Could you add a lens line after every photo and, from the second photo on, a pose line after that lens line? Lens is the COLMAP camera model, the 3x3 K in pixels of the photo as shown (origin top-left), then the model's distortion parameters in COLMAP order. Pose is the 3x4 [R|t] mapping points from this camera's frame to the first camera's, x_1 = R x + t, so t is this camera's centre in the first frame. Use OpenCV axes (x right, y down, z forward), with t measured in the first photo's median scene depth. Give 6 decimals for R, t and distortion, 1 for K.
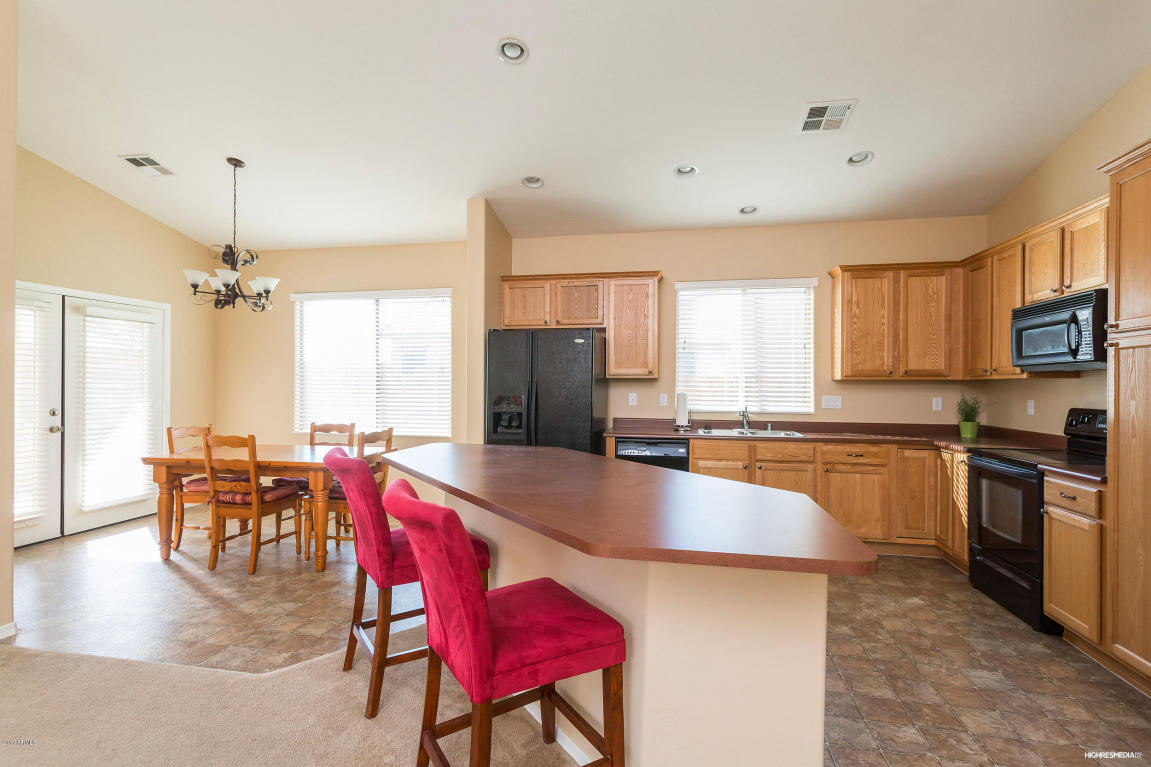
lens RADIAL K [[563.0, 0, 573.9], [0, 563.0, 385.3], [0, 0, 1]] dist [0.006555, 0.000968]
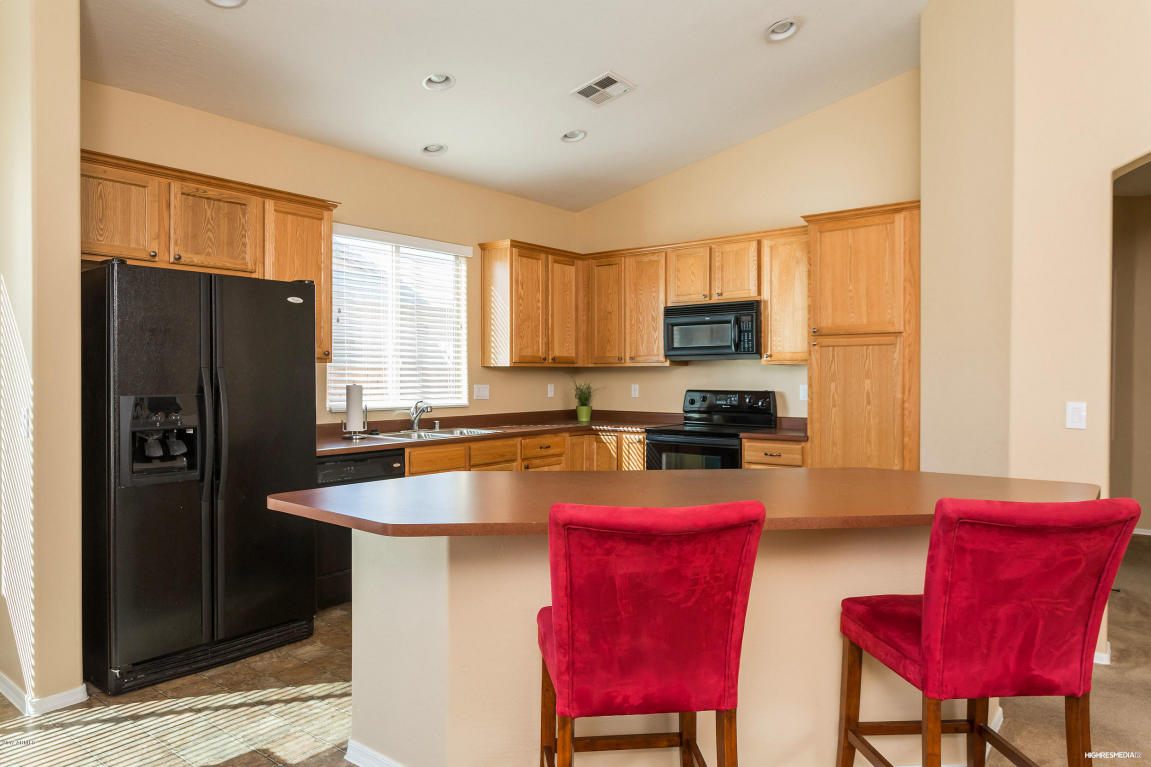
lens RADIAL K [[744.7, 0, 570.1], [0, 744.7, 379.9], [0, 0, 1]] dist [-0.002547, -0.000154]
pose [[0.453801, -0.013059, 0.891007, -0.545267], [0.003962, 0.999912, 0.012637, -0.003032], [-0.891094, -0.002205, 0.453813, 0.375198]]
